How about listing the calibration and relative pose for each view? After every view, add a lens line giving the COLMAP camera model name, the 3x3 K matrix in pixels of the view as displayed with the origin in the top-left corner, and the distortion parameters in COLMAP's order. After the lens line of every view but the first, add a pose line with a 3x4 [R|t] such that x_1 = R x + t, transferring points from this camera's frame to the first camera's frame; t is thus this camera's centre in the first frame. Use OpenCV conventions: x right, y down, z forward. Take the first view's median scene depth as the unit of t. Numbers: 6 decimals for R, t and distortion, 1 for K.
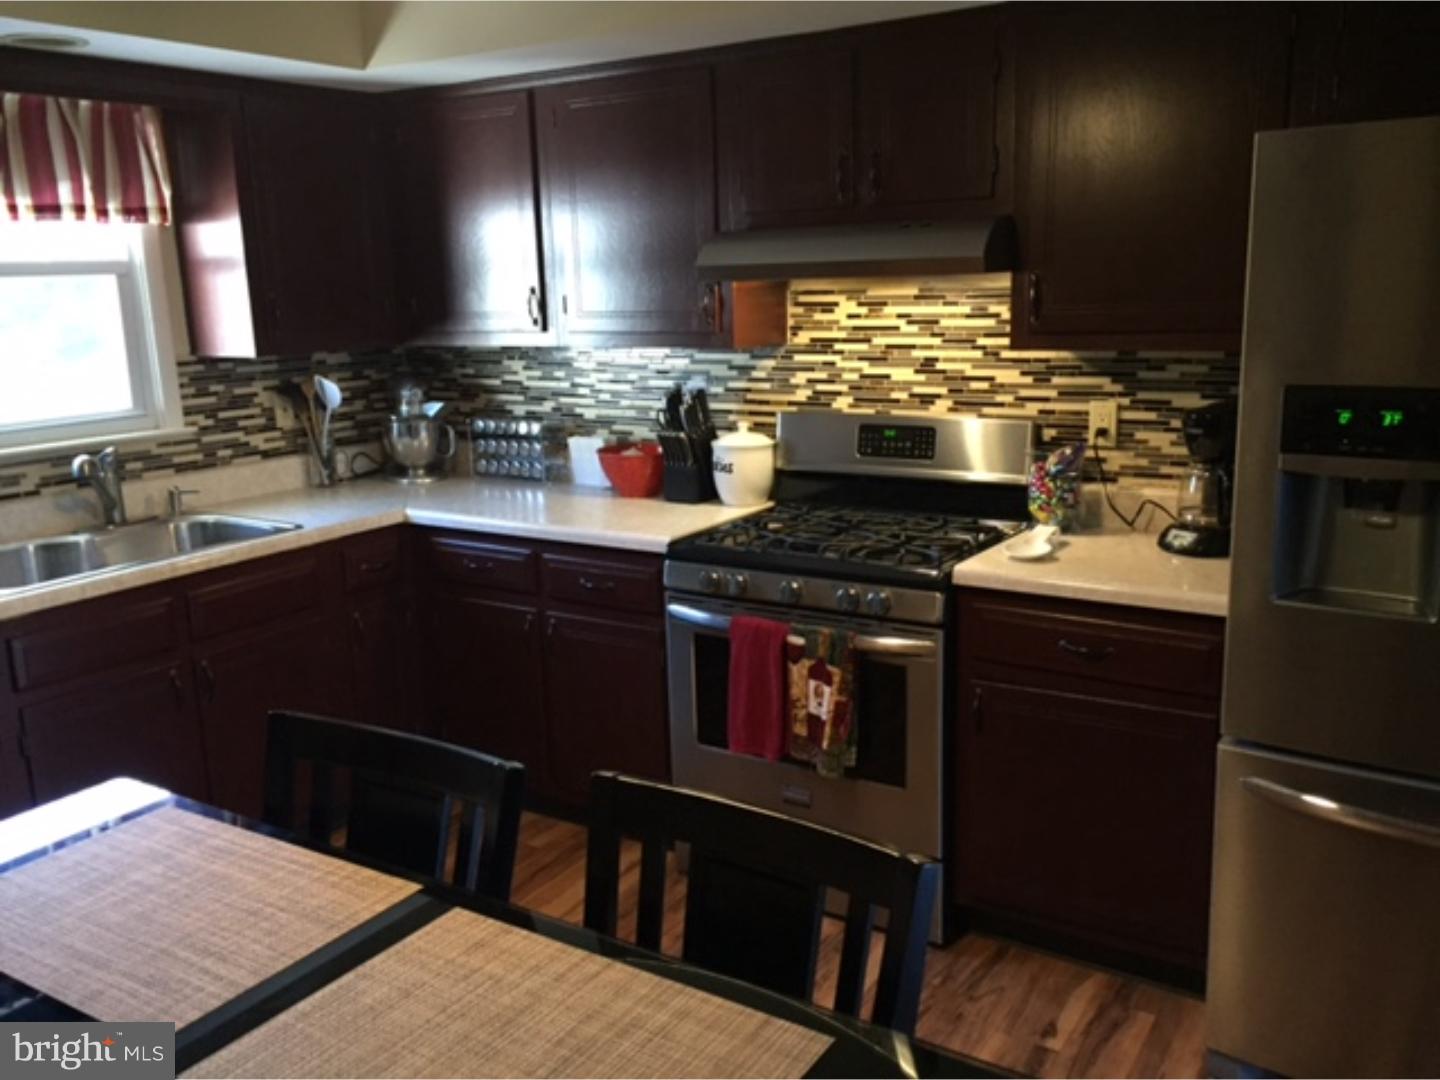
lens RADIAL K [[1219.3, 0, 719.7], [0, 1219.3, 543.3], [0, 0, 1]] dist [0.064322, -0.084984]
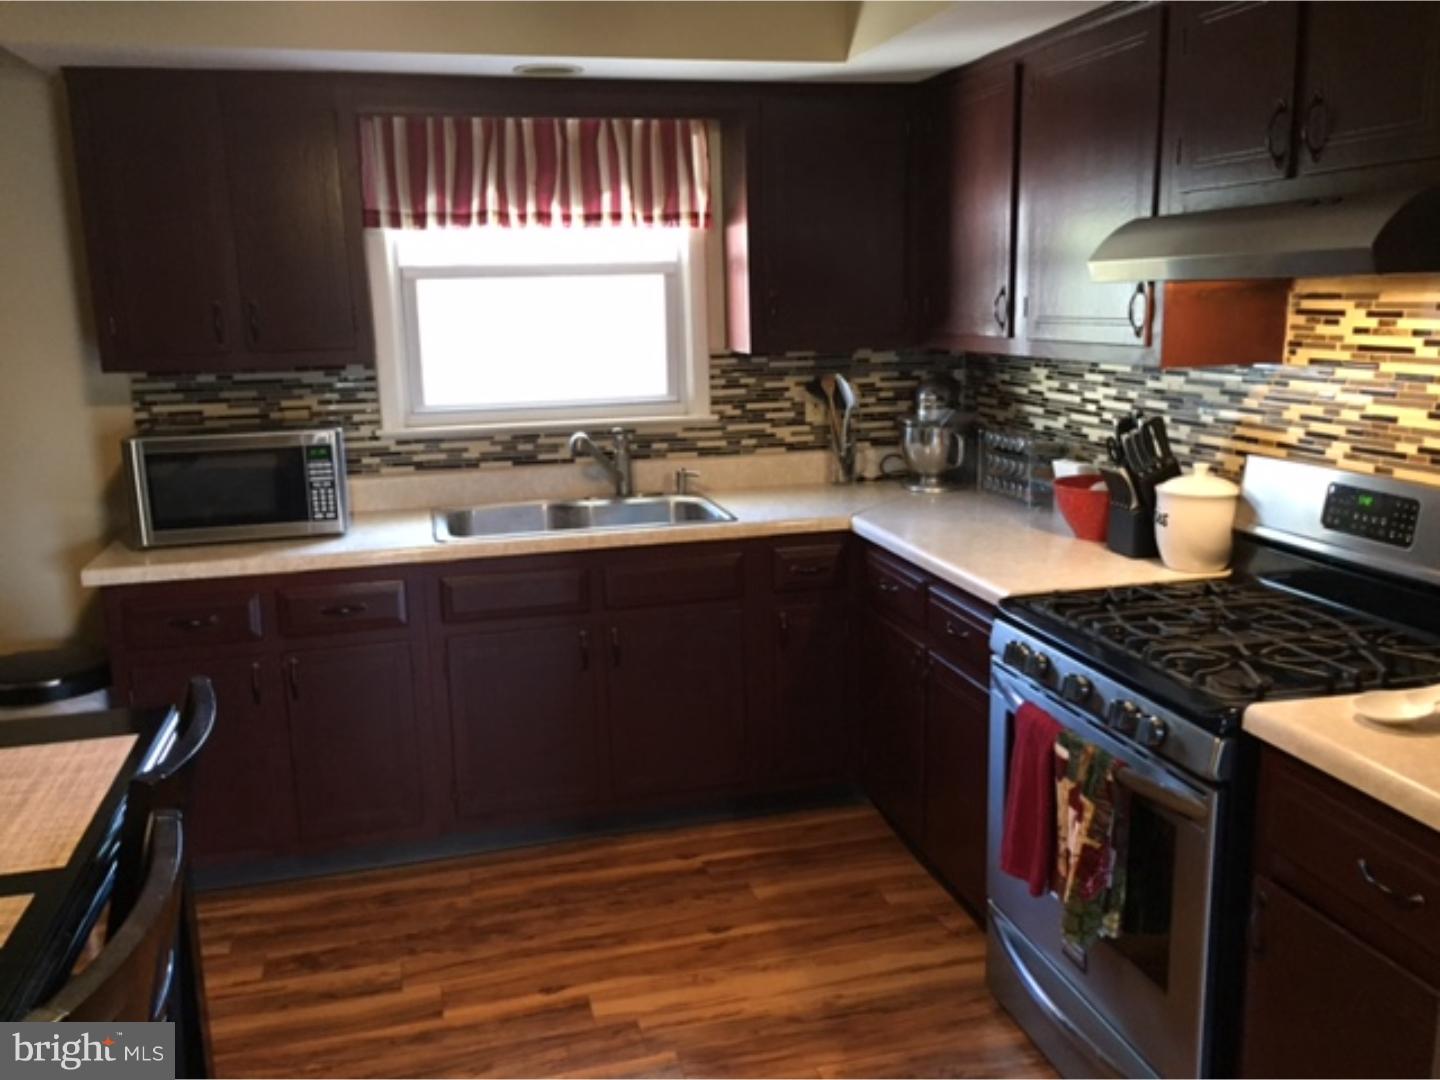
lens RADIAL K [[1219.3, 0, 715.6], [0, 1219.3, 544.4], [0, 0, 1]] dist [0.064322, -0.084984]
pose [[0.732937, 0.149589, -0.663646, 0.342384], [-0.144251, 0.987516, 0.063278, -0.057637], [0.664826, 0.049353, 0.745366, 0.236061]]
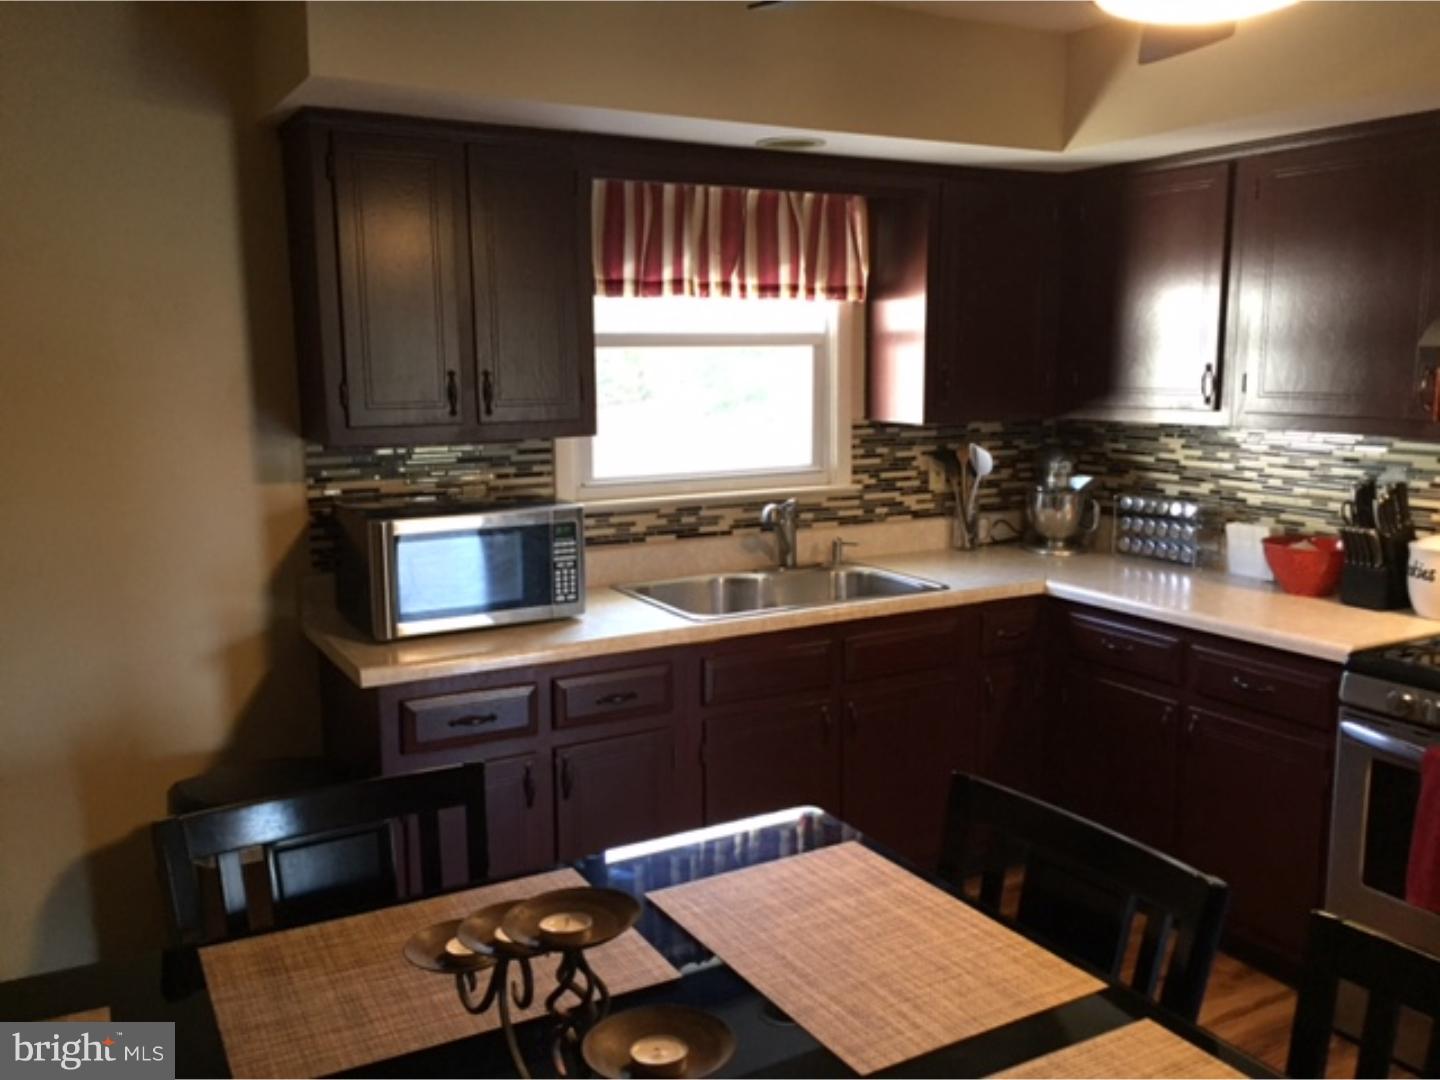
lens RADIAL K [[1219.3, 0, 724.2], [0, 1219.3, 544.7], [0, 0, 1]] dist [0.064322, -0.084984]
pose [[0.885211, 0.095171, -0.455351, -0.041640], [-0.118593, 0.992675, -0.023073, -0.003342], [0.449820, 0.074426, 0.890013, -0.011694]]
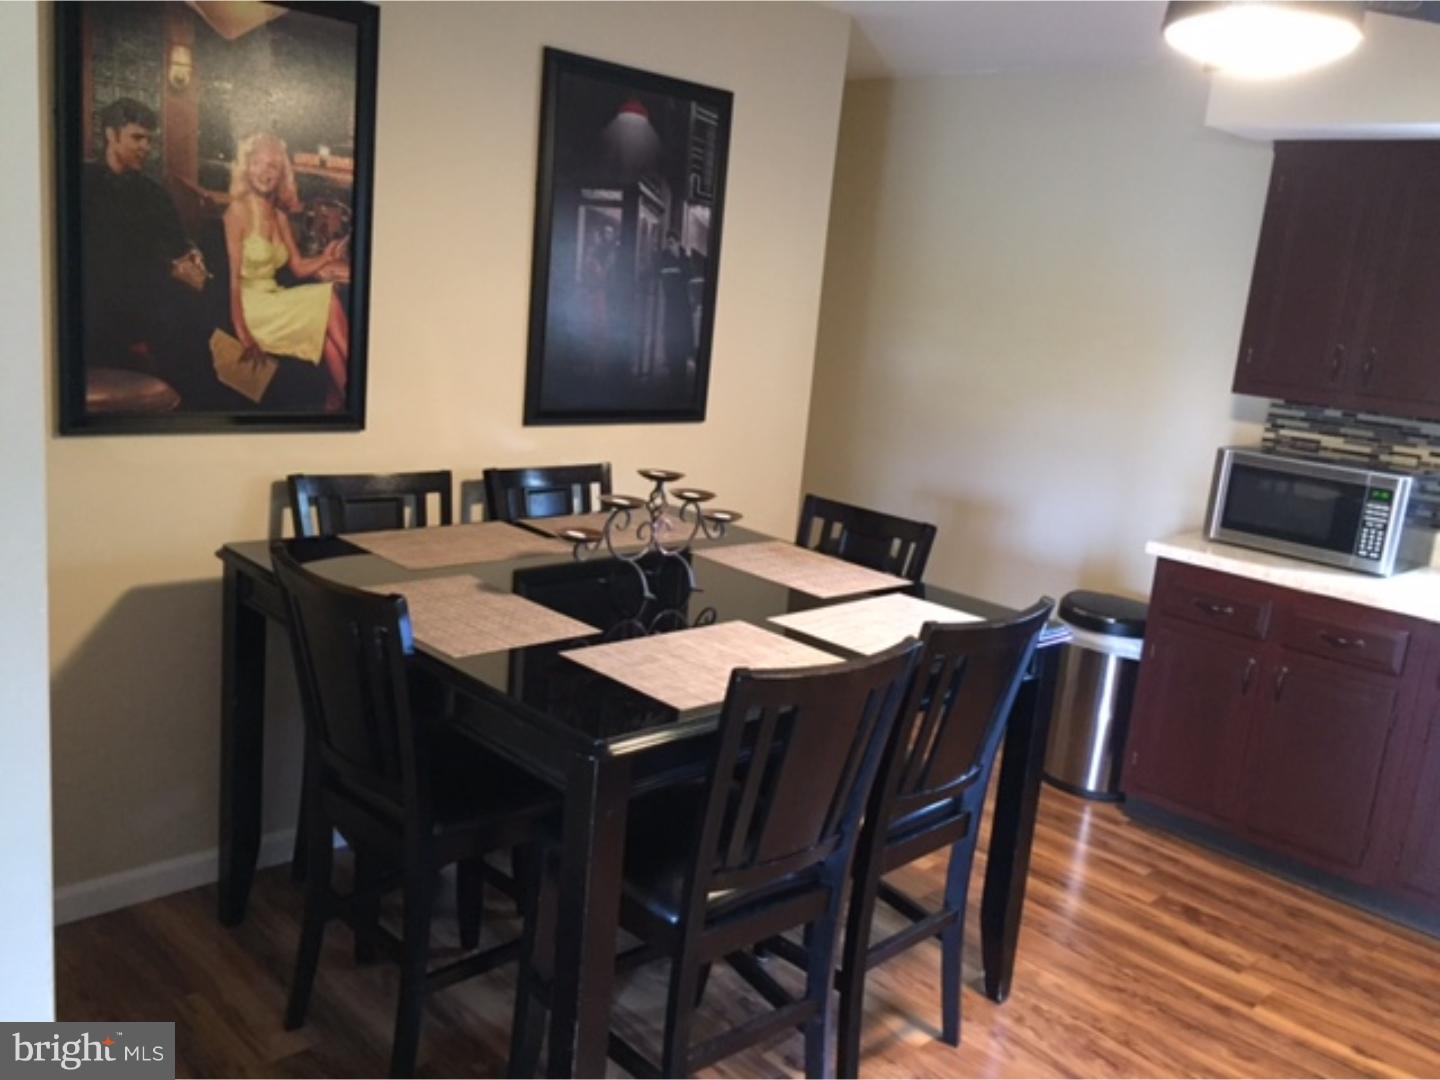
lens RADIAL K [[1219.3, 0, 725.3], [0, 1219.3, 539.9], [0, 0, 1]] dist [0.064322, -0.084984]
pose [[-0.221353, 0.216151, -0.950937, 0.577132], [-0.291672, 0.915816, 0.276061, -0.115693], [0.930554, 0.338468, -0.139673, 0.400475]]
